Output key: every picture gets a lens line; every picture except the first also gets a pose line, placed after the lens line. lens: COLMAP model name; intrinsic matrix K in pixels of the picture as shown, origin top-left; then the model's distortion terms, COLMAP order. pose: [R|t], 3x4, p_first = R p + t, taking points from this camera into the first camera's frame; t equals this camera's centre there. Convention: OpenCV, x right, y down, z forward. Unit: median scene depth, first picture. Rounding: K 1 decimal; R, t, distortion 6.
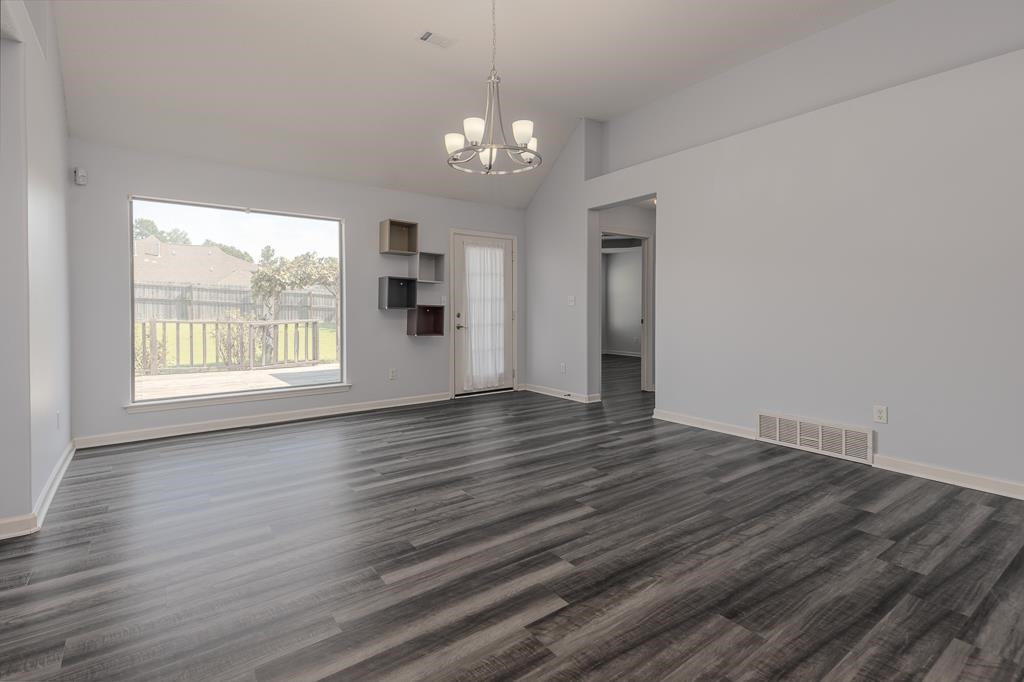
lens RADIAL K [[490.6, 0, 511.5], [0, 490.6, 309.1], [0, 0, 1]] dist [0.043534, -0.018557]
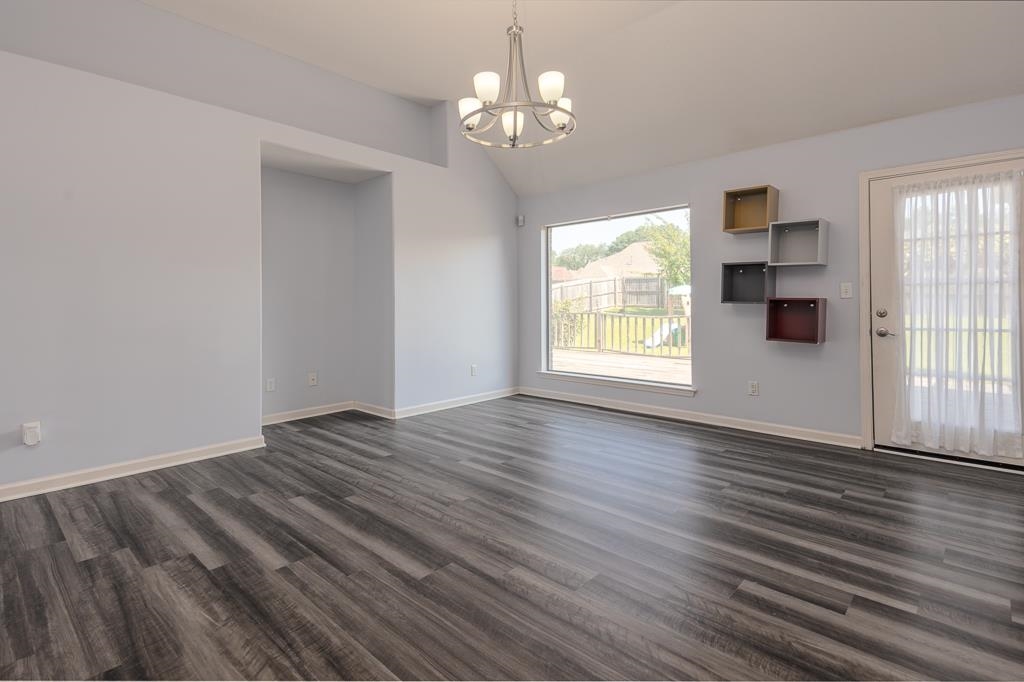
lens RADIAL K [[490.6, 0, 511.5], [0, 490.6, 309.1], [0, 0, 1]] dist [0.043534, -0.018557]
pose [[0.188536, 0.011793, -0.981995, 0.924262], [0.002618, 0.999918, 0.012511, -0.005147], [0.982063, -0.004929, 0.188490, 1.002888]]
